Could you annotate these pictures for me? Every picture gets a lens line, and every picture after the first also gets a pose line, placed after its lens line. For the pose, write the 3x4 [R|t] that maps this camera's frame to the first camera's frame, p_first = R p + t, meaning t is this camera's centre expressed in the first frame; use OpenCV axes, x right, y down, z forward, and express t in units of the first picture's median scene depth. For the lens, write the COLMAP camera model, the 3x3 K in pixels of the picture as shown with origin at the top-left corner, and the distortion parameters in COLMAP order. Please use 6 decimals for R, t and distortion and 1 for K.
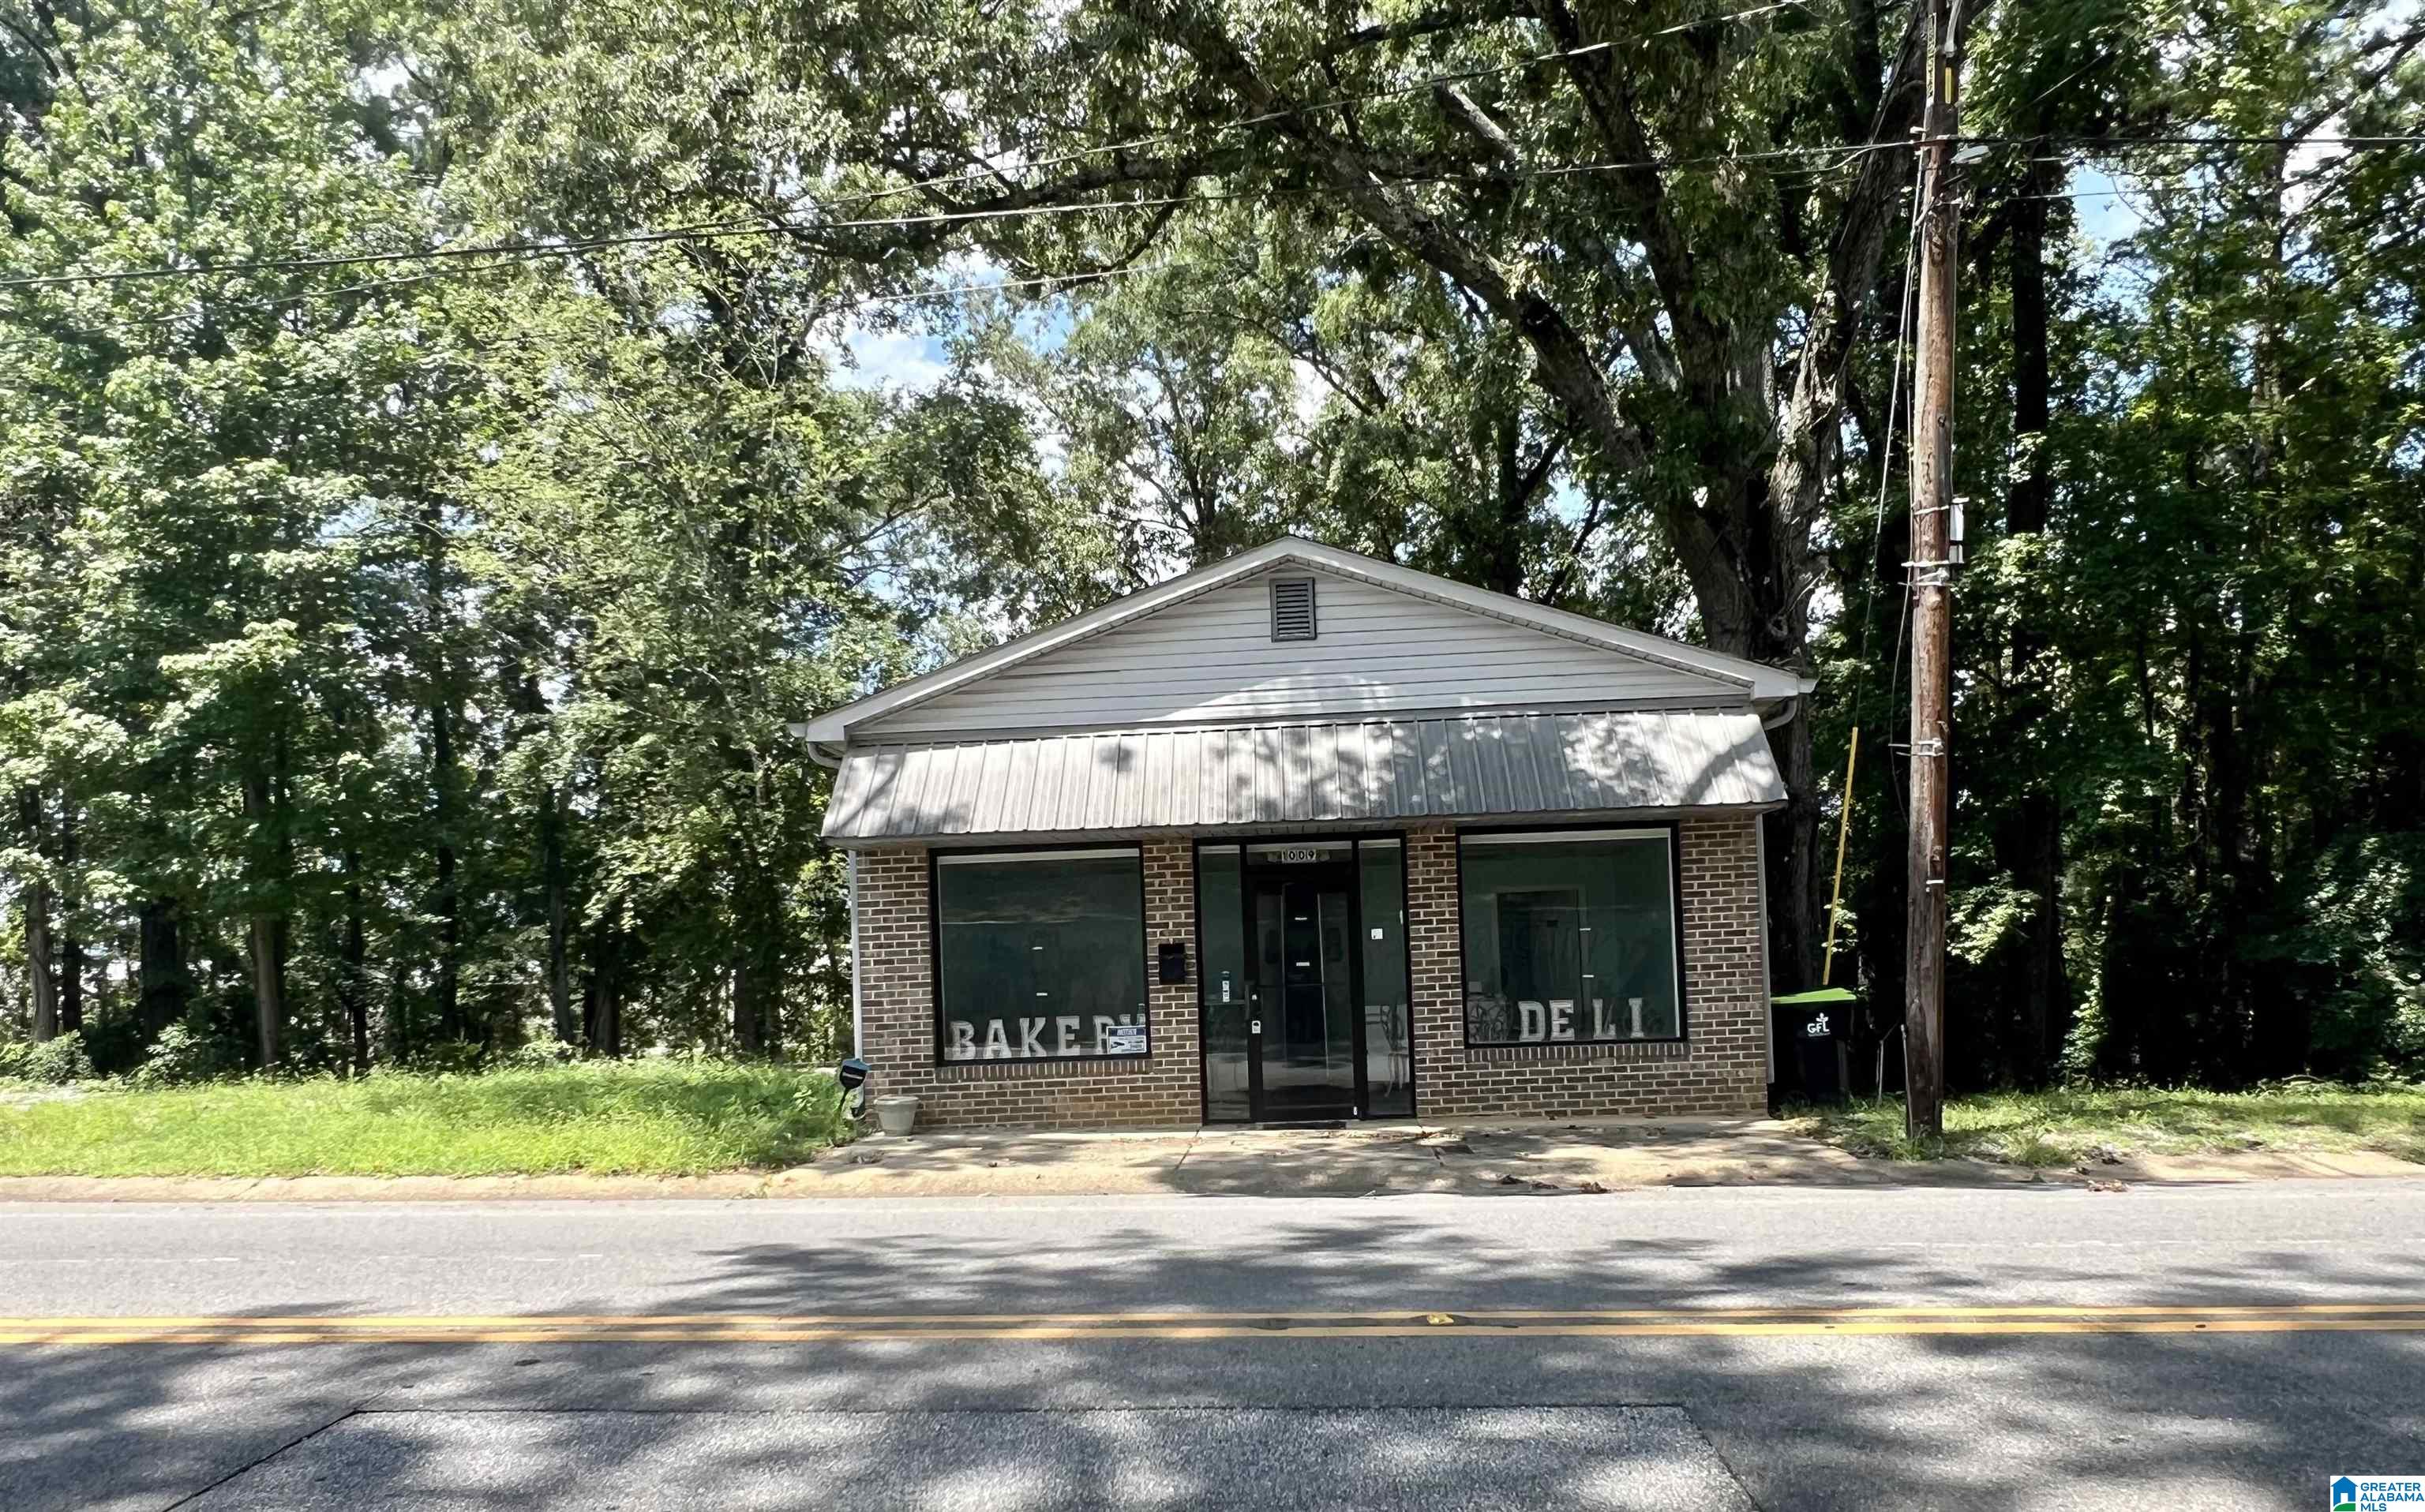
lens RADIAL K [[1763.2, 0, 1222.6], [0, 1763.2, 911.5], [0, 0, 1]] dist [0.003962, 0.005966]
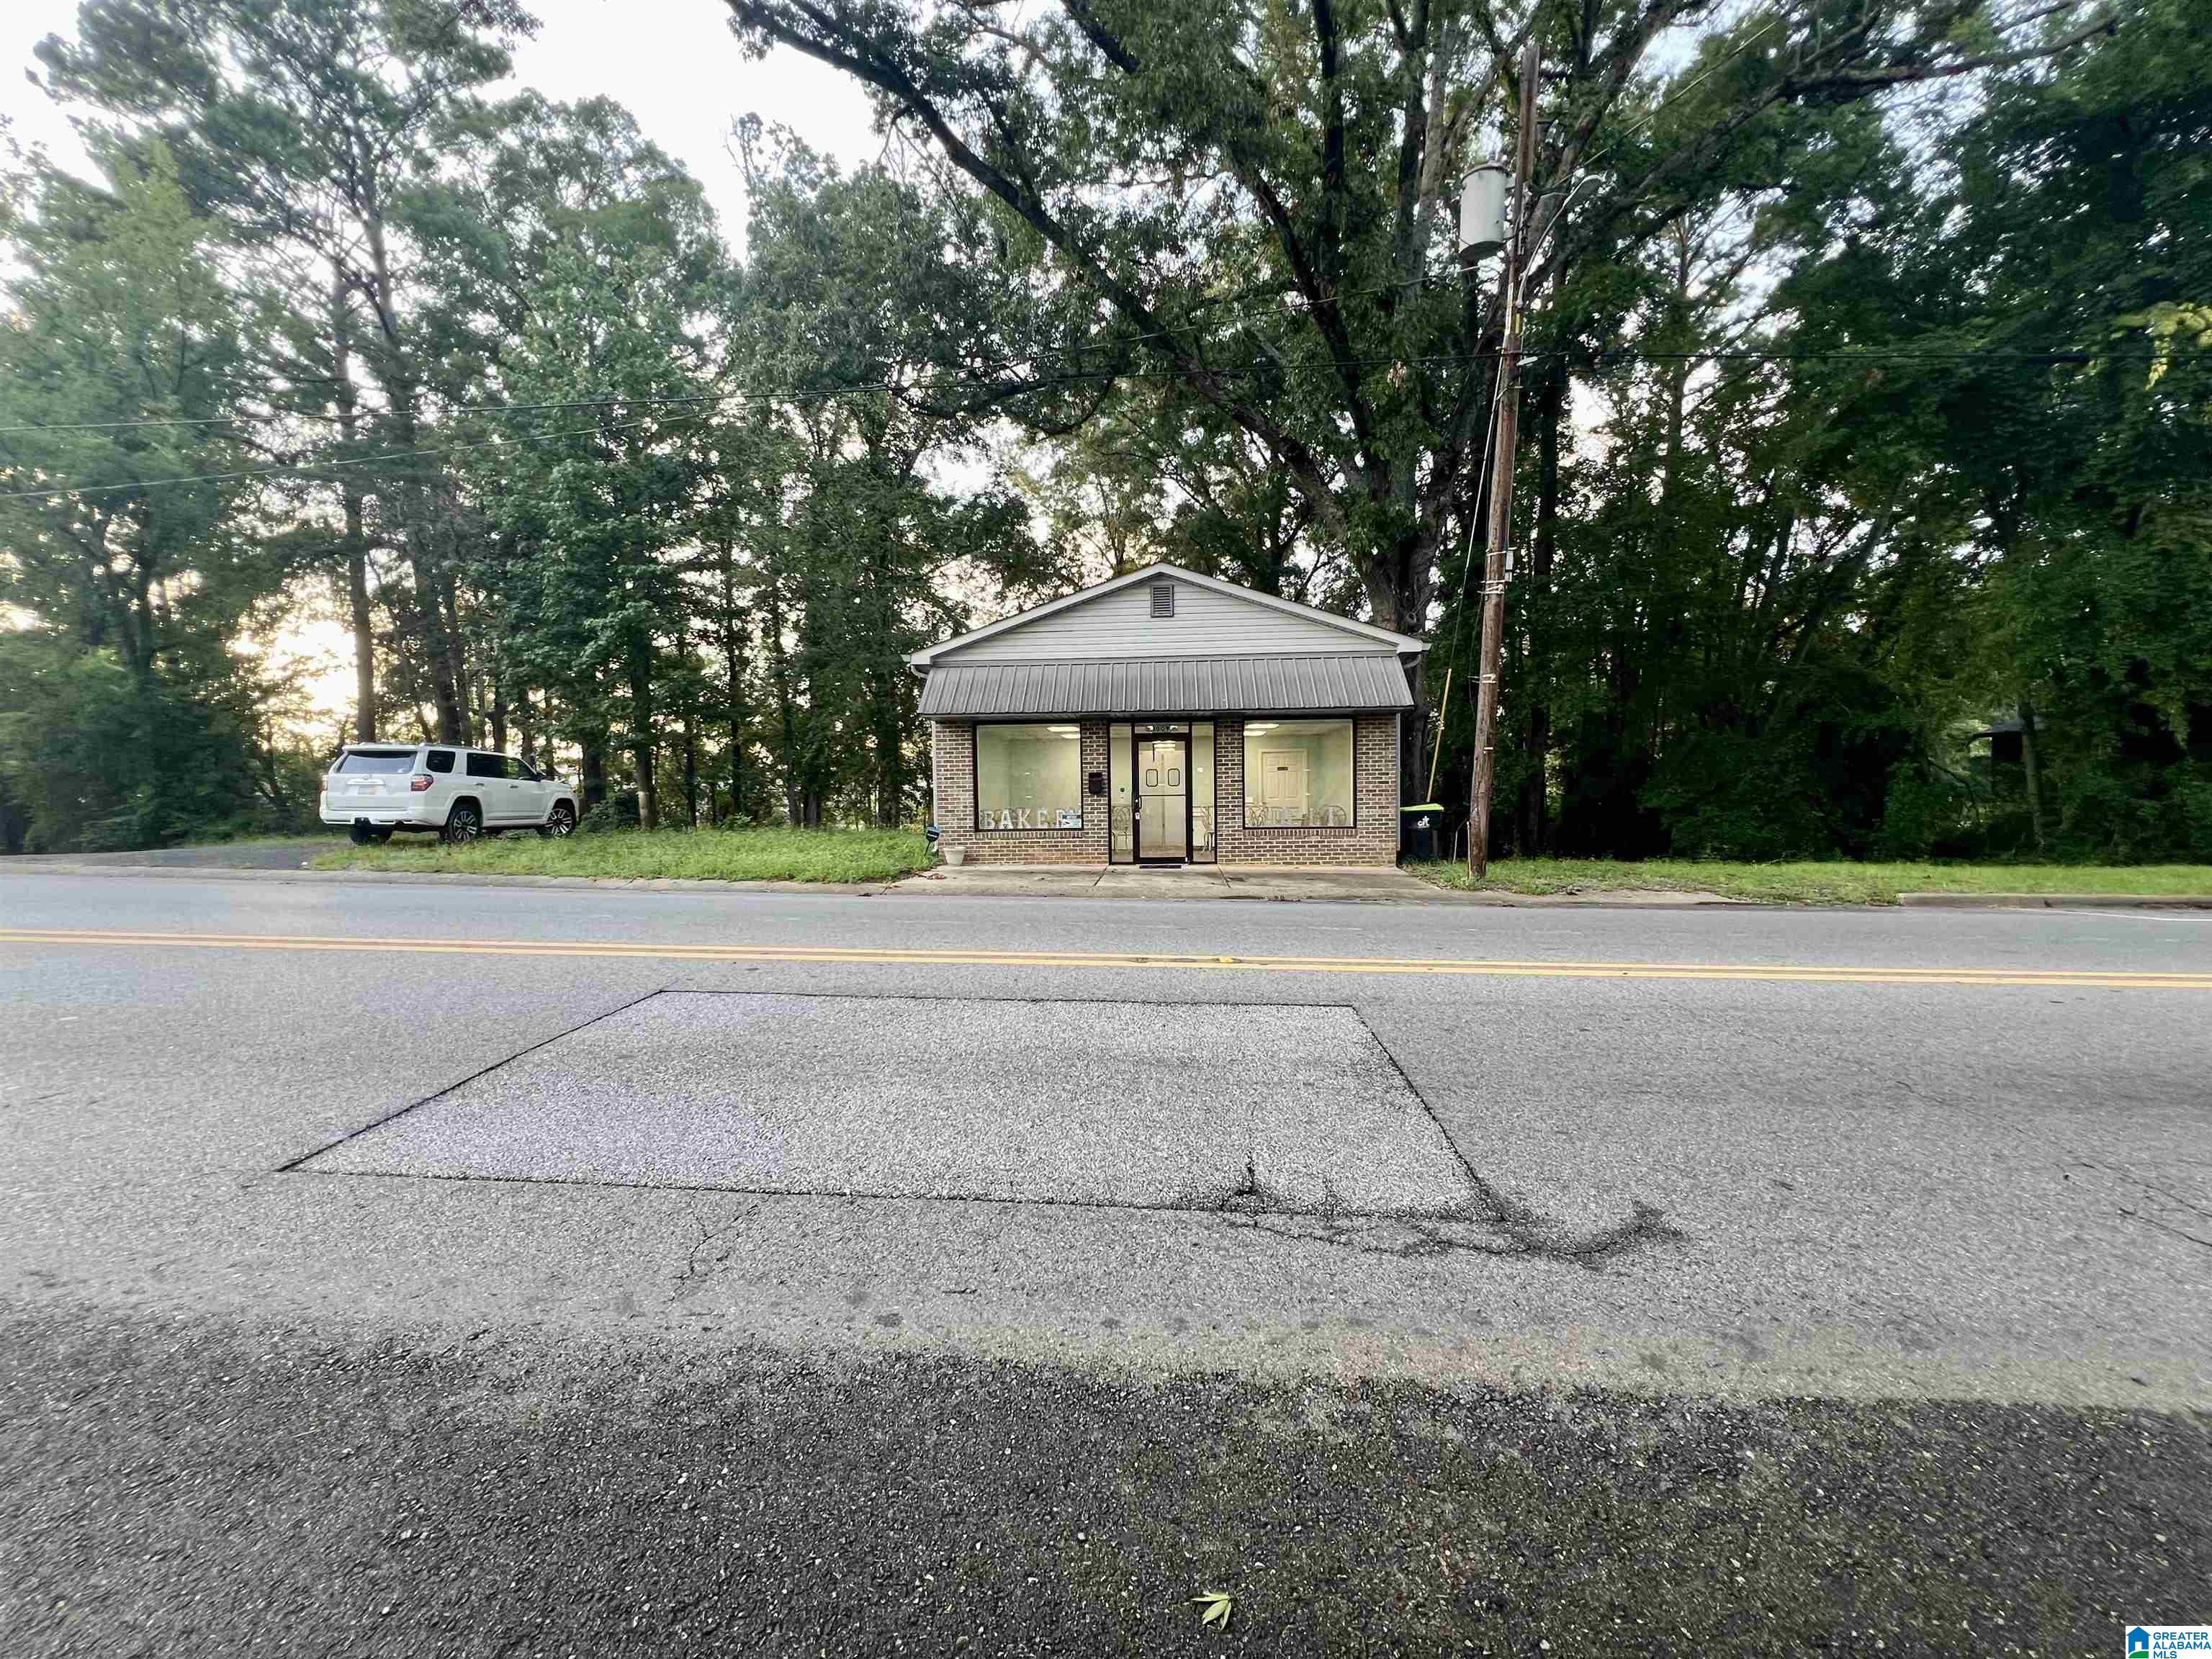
lens RADIAL K [[874.9, 0, 1110.0], [0, 874.9, 825.6], [0, 0, 1]] dist [-0.000776, -0.000031]
pose [[0.999614, 0.024140, -0.013780, 0.002334], [-0.023132, 0.997335, 0.069200, 0.009144], [0.015413, -0.068854, 0.997508, 0.024198]]
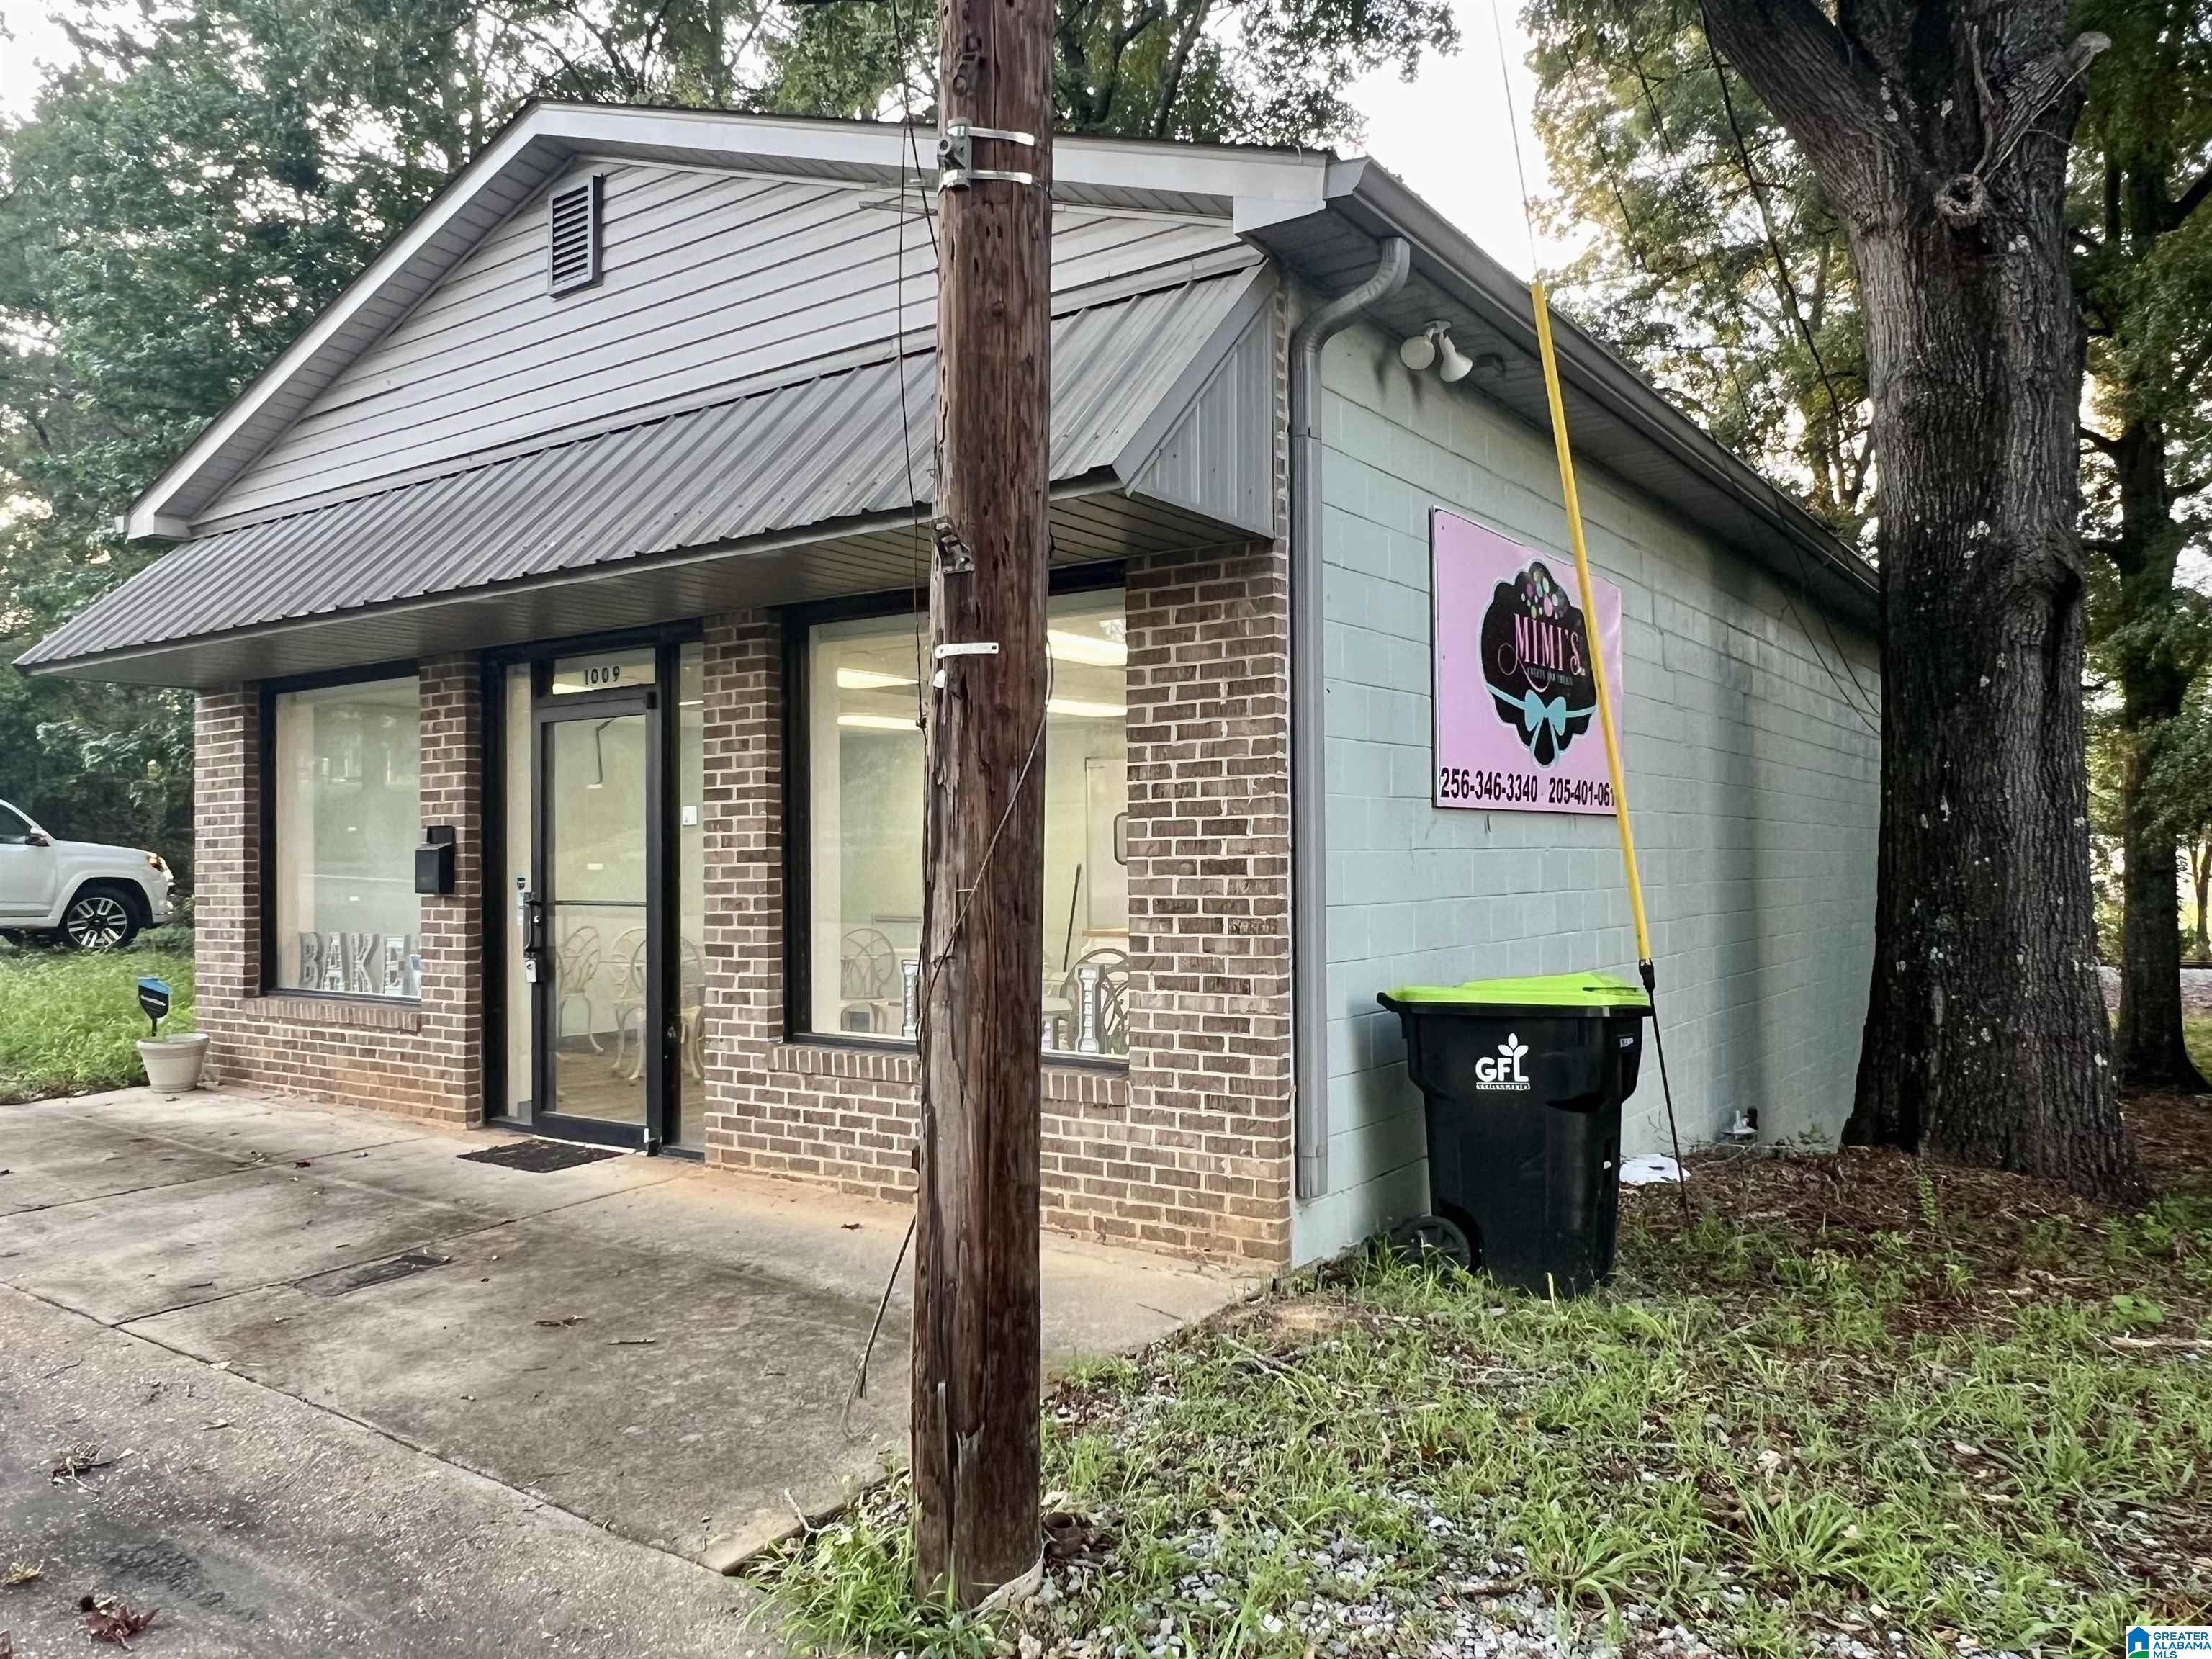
lens RADIAL K [[1587.3, 0, 1106.9], [0, 1587.3, 833.9], [0, 0, 1]] dist [-0.004744, -0.002763]
pose [[0.843487, 0.022460, -0.536680, 0.452785], [-0.010086, 0.999612, 0.025981, 0.004302], [0.537055, -0.016502, 0.843386, 0.648687]]
